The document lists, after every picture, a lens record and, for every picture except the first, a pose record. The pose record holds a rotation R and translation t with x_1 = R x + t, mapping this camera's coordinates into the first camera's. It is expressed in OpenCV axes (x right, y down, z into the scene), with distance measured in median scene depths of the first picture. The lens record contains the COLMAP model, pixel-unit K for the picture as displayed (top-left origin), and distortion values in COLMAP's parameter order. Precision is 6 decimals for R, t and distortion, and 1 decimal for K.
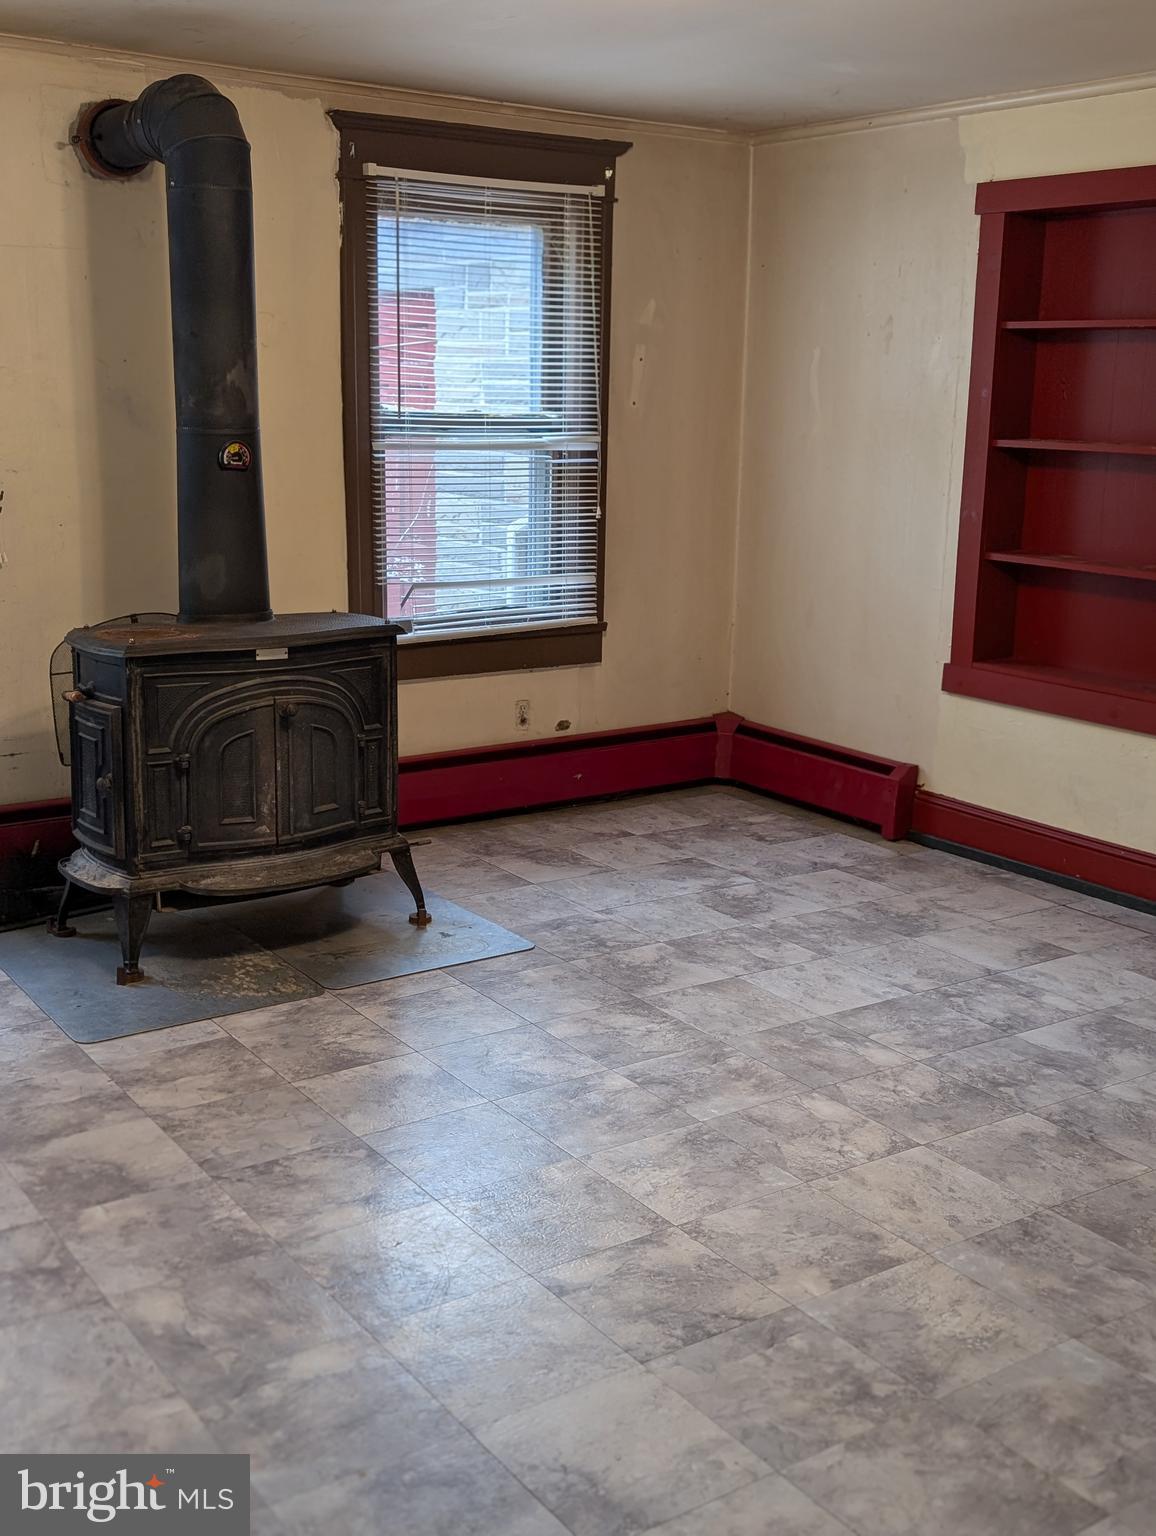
lens RADIAL K [[1678.3, 0, 566.8], [0, 1678.3, 760.7], [0, 0, 1]] dist [0.013638, 0.000000]
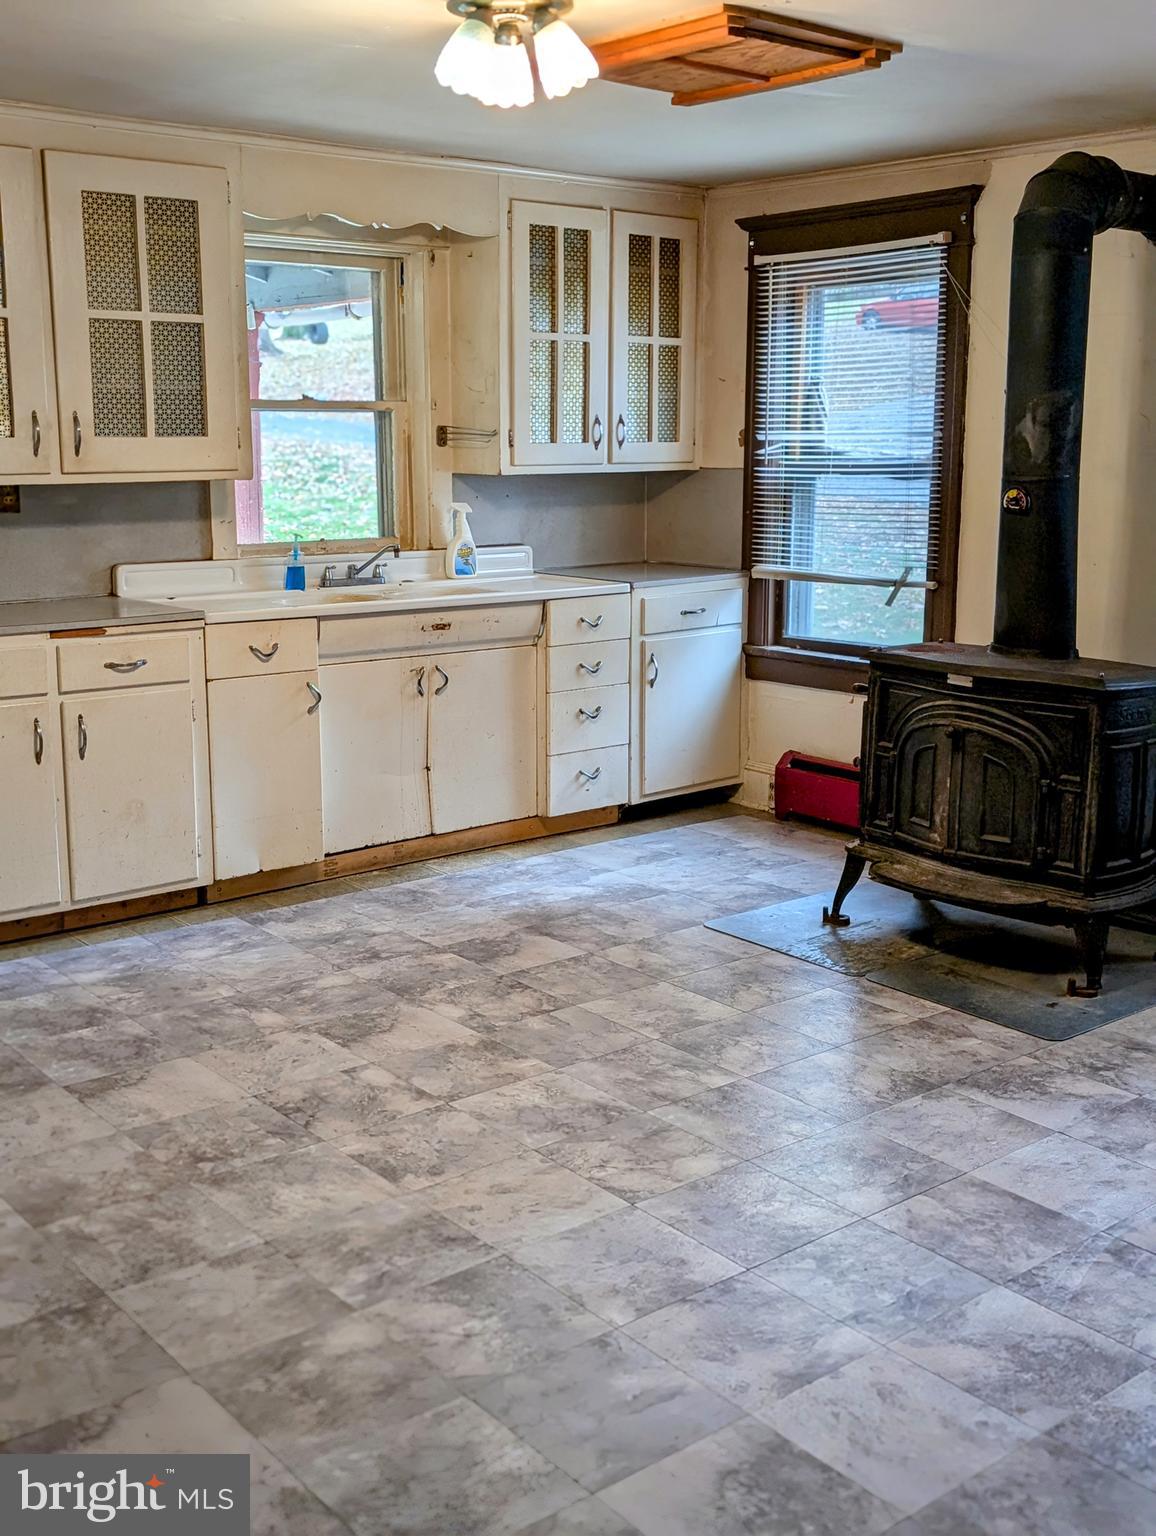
lens RADIAL K [[1678.3, 0, 568.1], [0, 1678.3, 771.8], [0, 0, 1]] dist [0.013638, 0.000000]
pose [[0.097161, 0.191588, -0.976654, 1.110111], [-0.230151, 0.959025, 0.165234, -0.162466], [0.968292, 0.208724, 0.137274, 0.782922]]
